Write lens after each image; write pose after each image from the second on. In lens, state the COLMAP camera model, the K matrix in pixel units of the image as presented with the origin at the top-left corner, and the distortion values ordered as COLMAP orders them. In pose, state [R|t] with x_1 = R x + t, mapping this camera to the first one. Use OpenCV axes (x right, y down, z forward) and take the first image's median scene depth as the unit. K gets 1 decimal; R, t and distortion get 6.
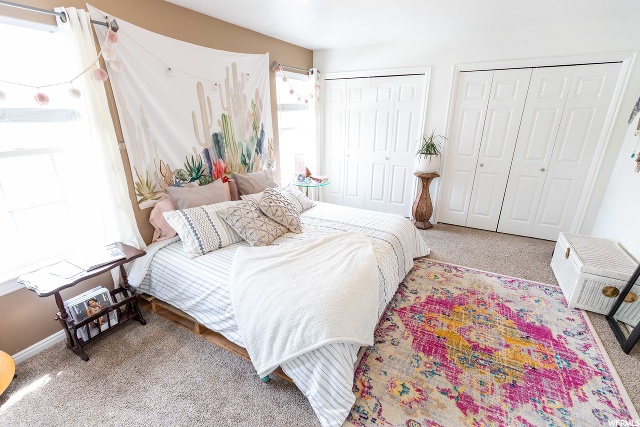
lens RADIAL K [[285.4, 0, 320.0], [0, 285.4, 213.5], [0, 0, 1]] dist [0.000977, -0.000585]
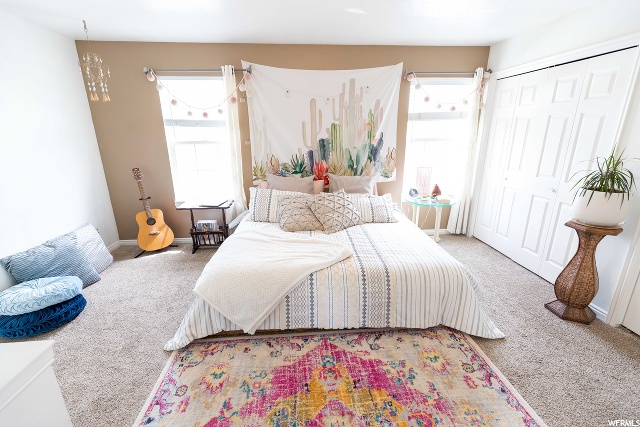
lens RADIAL K [[285.9, 0, 318.9], [0, 285.9, 212.0], [0, 0, 1]] dist [0.002987, -0.000599]
pose [[0.551105, 0.231172, -0.801775, 0.699277], [-0.274848, 0.957529, 0.087161, -0.086922], [0.787871, 0.172331, 0.591236, 0.329346]]
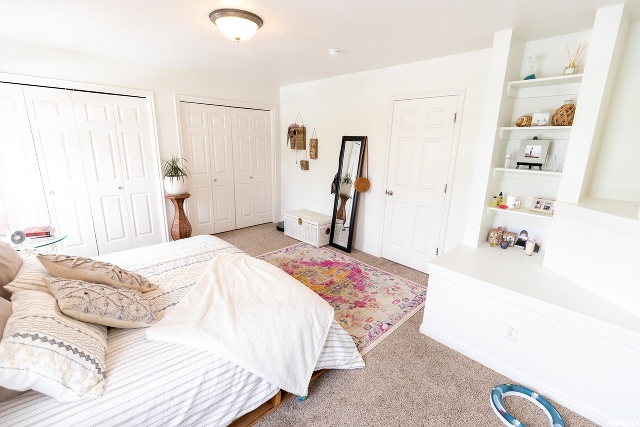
lens RADIAL K [[285.9, 0, 318.9], [0, 285.9, 212.0], [0, 0, 1]] dist [0.002987, -0.000599]
pose [[0.300851, -0.224253, 0.926930, -0.584415], [0.293073, 0.946666, 0.133906, -0.096264], [-0.907522, 0.231373, 0.350528, 0.268464]]
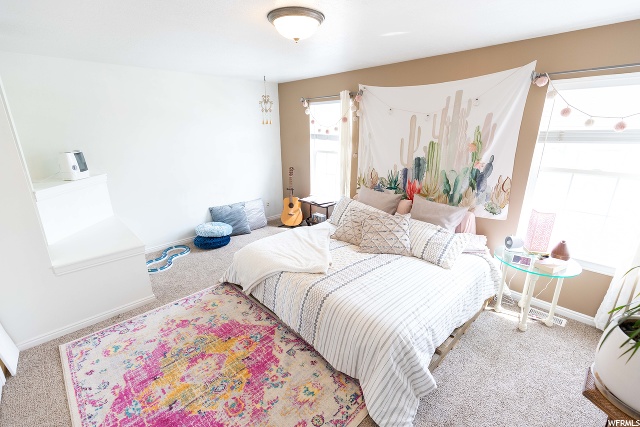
lens RADIAL K [[285.9, 0, 318.9], [0, 285.9, 212.0], [0, 0, 1]] dist [0.002987, -0.000599]
pose [[-0.289848, 0.280150, -0.915152, 0.880042], [-0.313655, 0.875587, 0.367379, -0.397039], [0.904217, 0.393526, -0.165917, 0.944463]]
